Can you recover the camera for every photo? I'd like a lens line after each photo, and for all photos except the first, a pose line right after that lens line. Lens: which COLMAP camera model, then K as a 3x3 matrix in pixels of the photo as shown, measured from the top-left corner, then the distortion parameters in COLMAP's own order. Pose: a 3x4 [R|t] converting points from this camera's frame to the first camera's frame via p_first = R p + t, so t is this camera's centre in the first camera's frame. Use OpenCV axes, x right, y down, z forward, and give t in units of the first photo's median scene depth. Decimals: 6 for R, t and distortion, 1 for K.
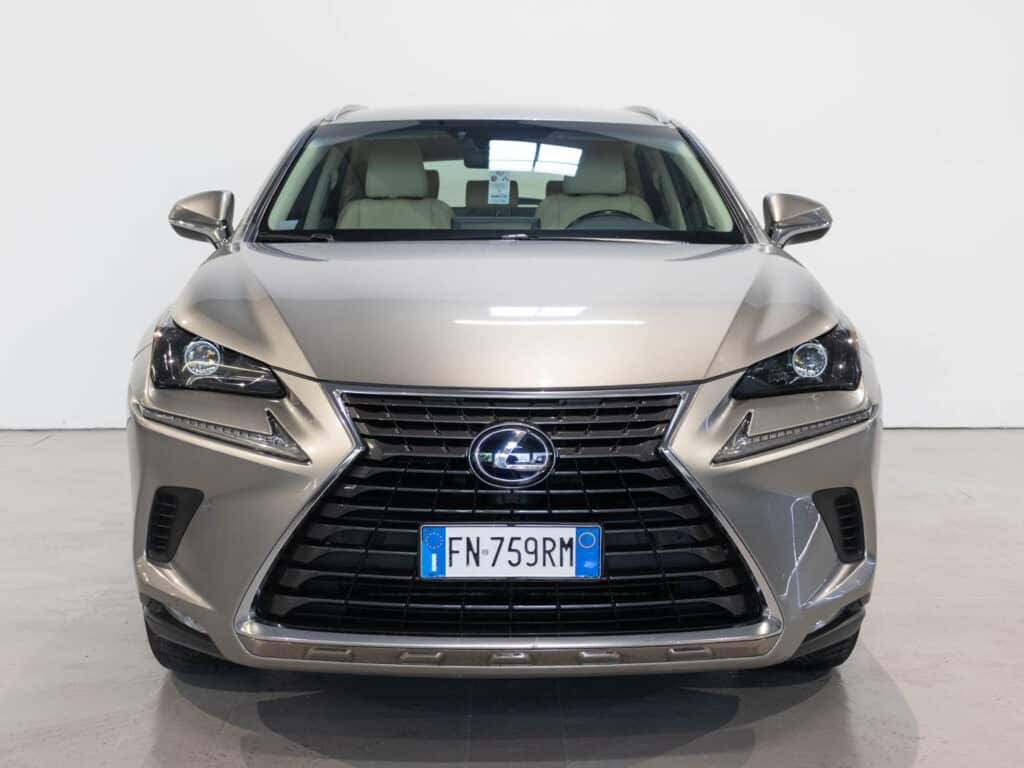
lens RADIAL K [[1256.6, 0, 508.9], [0, 1256.6, 390.2], [0, 0, 1]] dist [-0.001564, 0.000000]
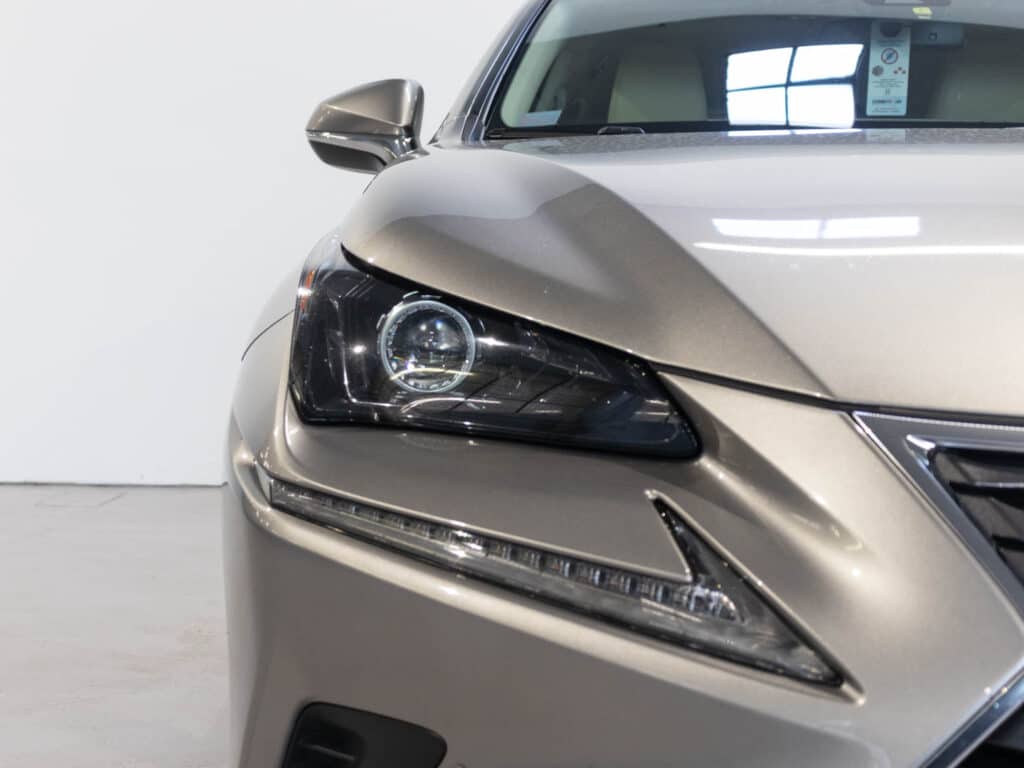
lens RADIAL K [[1256.6, 0, 515.4], [0, 1256.6, 380.5], [0, 0, 1]] dist [-0.001564, 0.000000]
pose [[0.997633, 0.017141, -0.066594, -0.191355], [-0.020563, 0.998484, -0.051053, 0.002969], [0.065618, 0.052302, 0.996473, 0.625392]]
